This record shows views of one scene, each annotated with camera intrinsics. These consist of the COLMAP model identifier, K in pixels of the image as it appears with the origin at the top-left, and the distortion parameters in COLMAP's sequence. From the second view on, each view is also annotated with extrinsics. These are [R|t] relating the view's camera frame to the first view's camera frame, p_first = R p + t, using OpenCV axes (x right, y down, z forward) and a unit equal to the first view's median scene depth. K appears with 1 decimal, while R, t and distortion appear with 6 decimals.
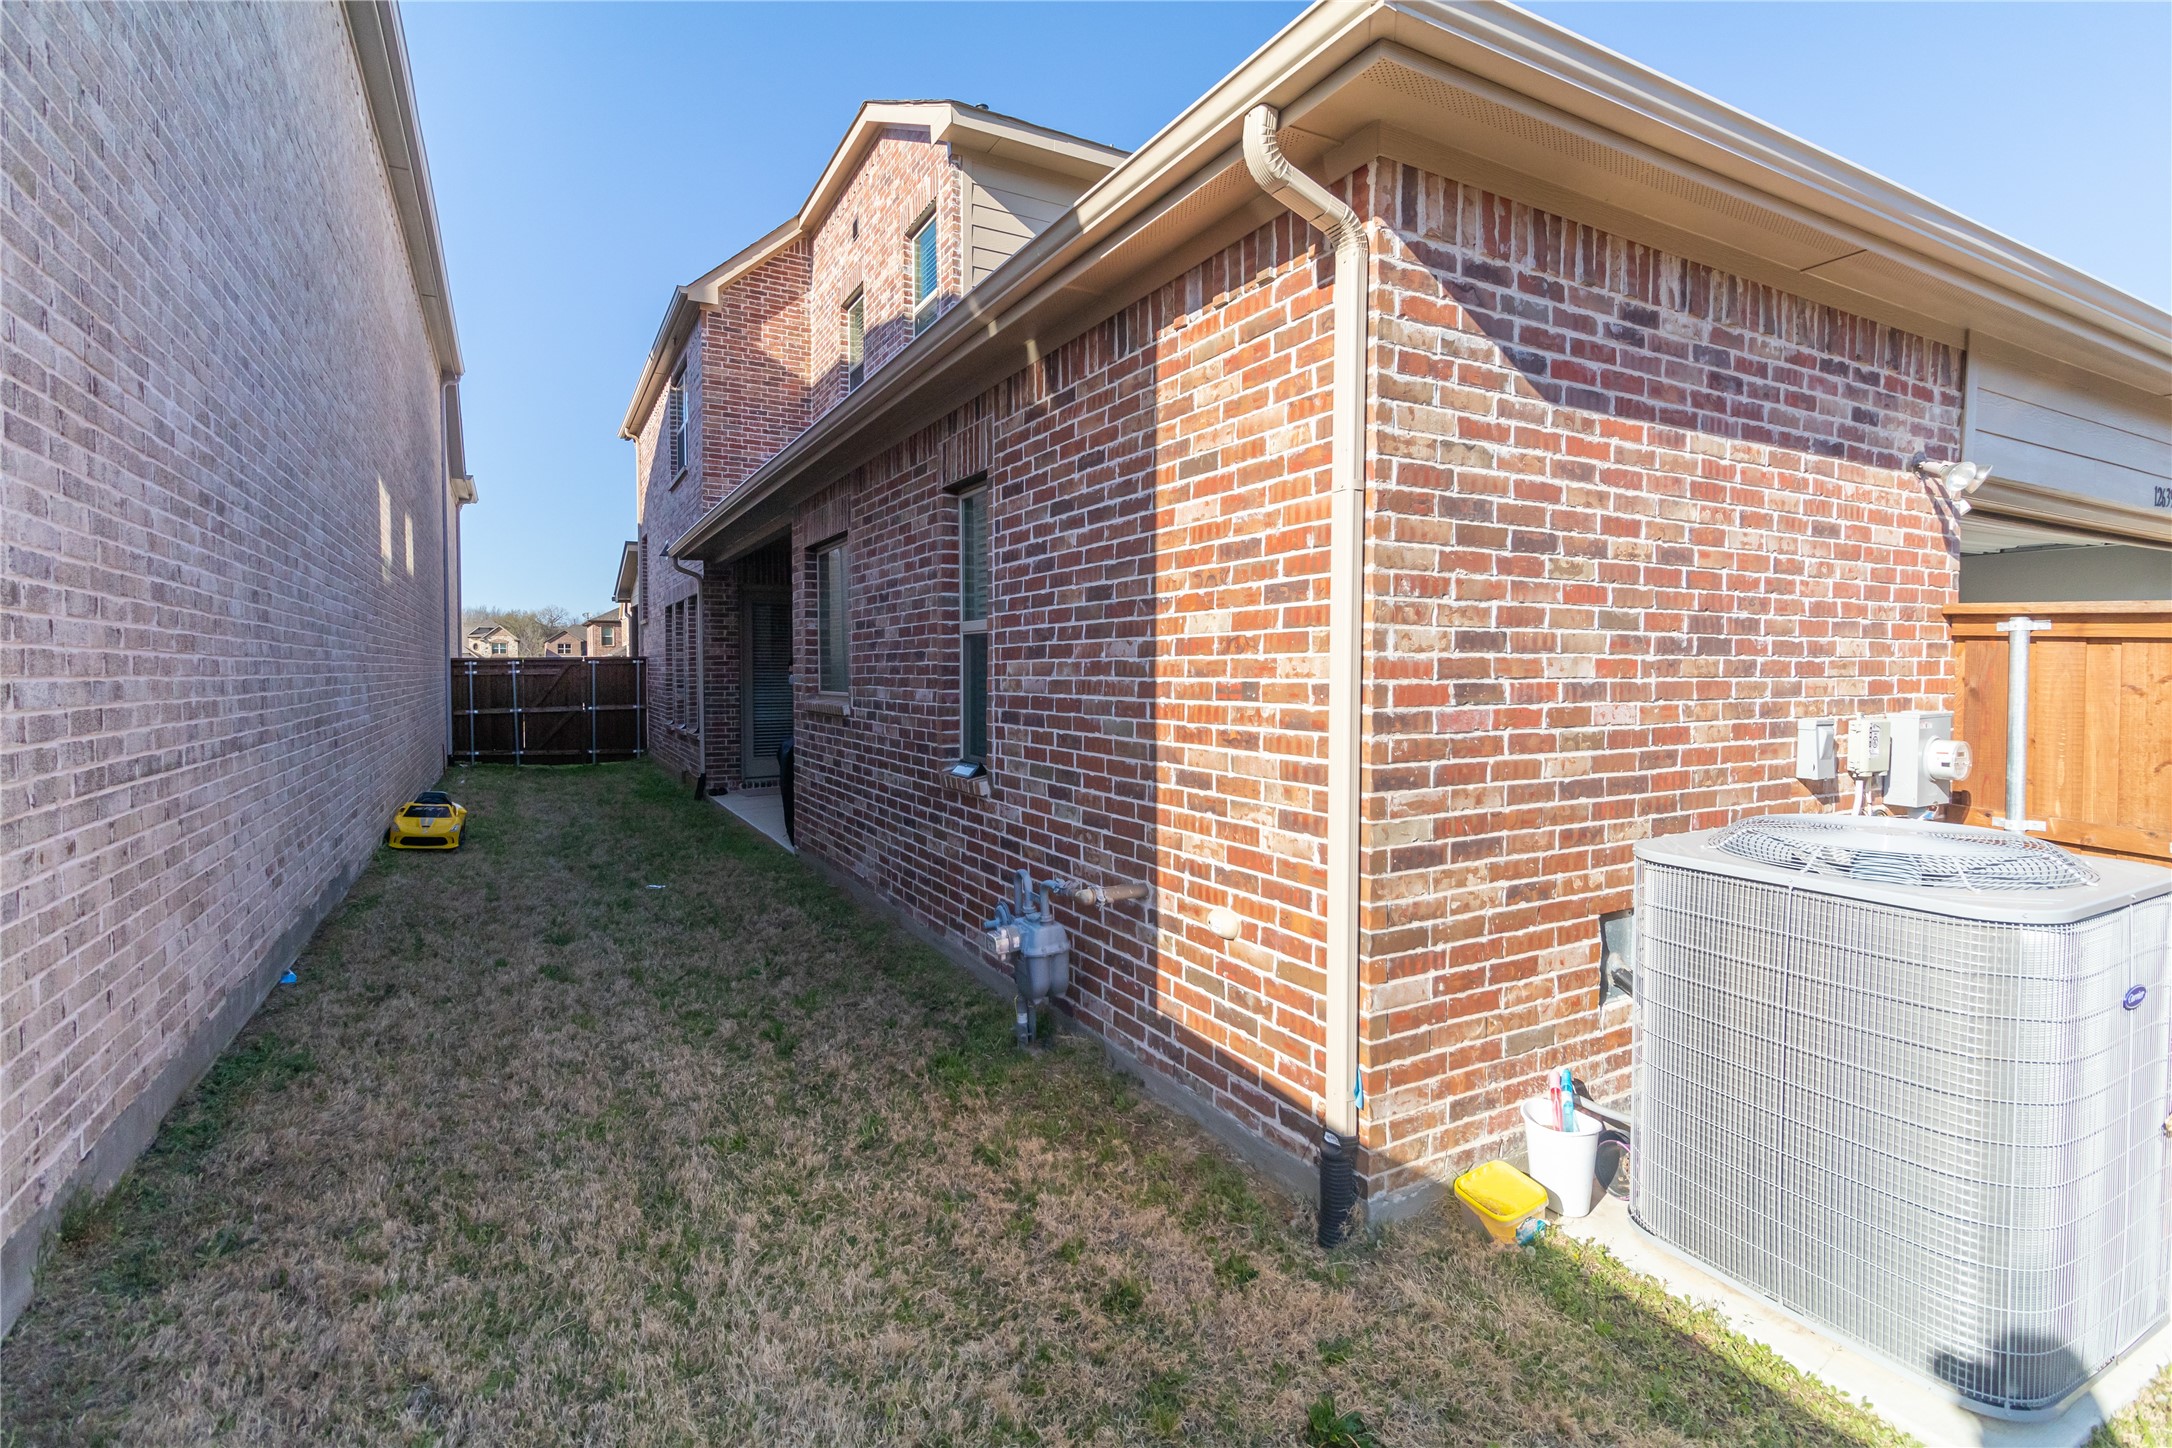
lens RADIAL K [[1008.8, 0, 1077.6], [0, 1008.8, 701.8], [0, 0, 1]] dist [0.000120, 0.001283]
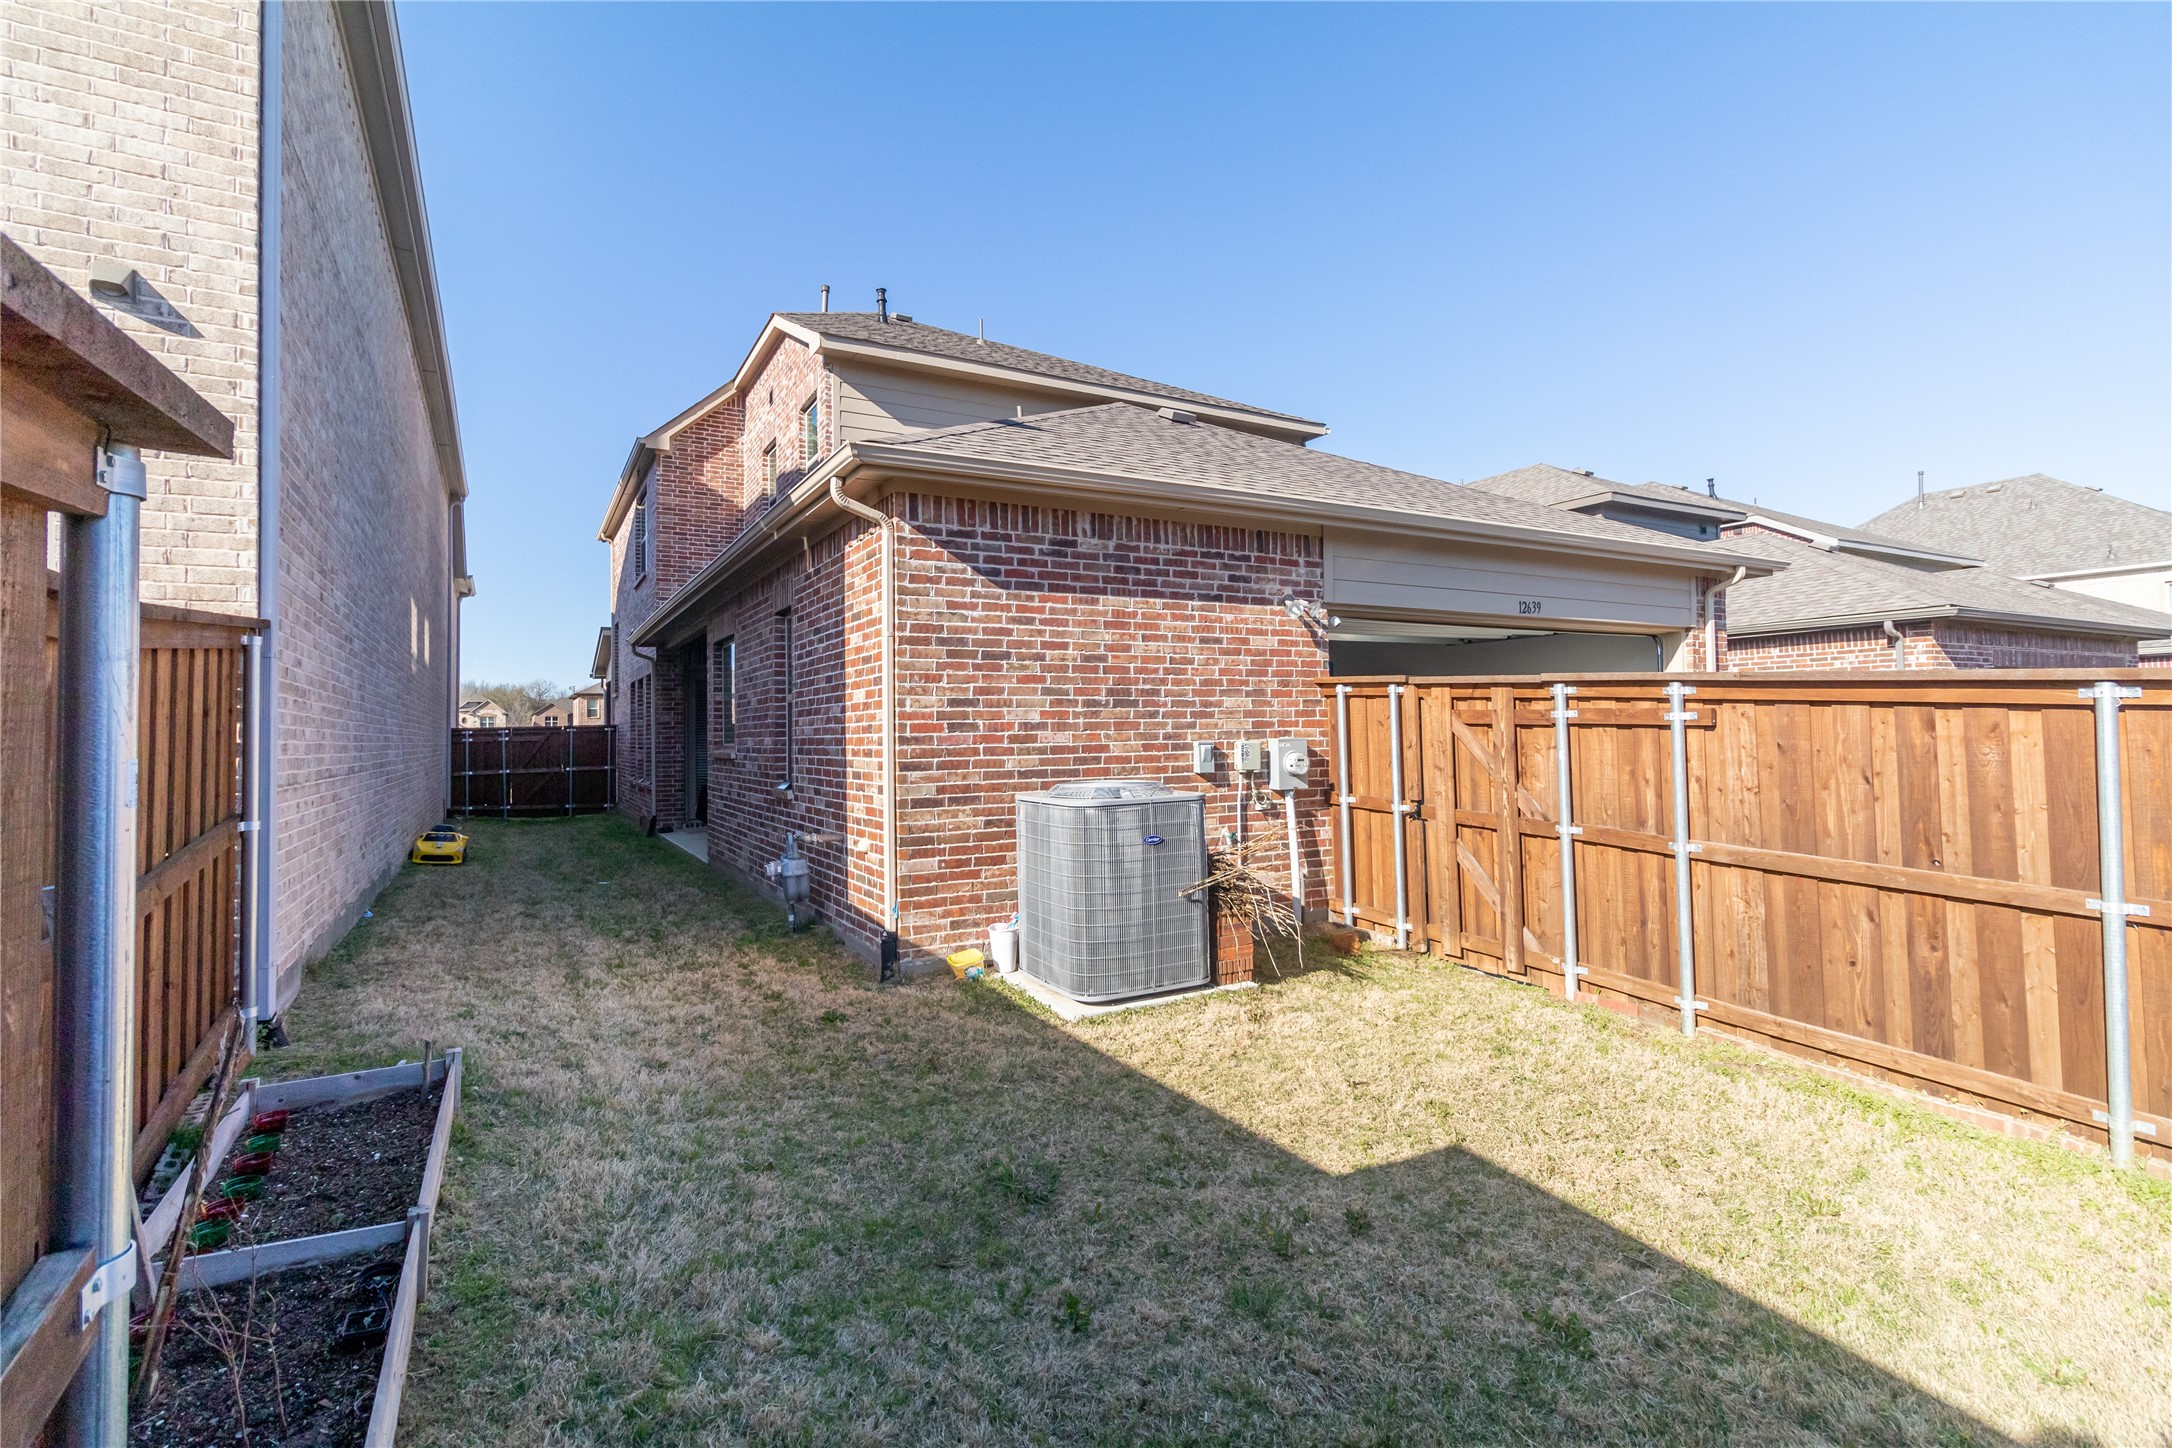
lens RADIAL K [[1008.8, 0, 1077.6], [0, 1008.8, 701.8], [0, 0, 1]] dist [0.000120, 0.001283]
pose [[0.999834, -0.015537, 0.009567, 0.496674], [0.016119, 0.997814, -0.064086, 0.063125], [-0.008550, 0.064230, 0.997899, -0.908059]]
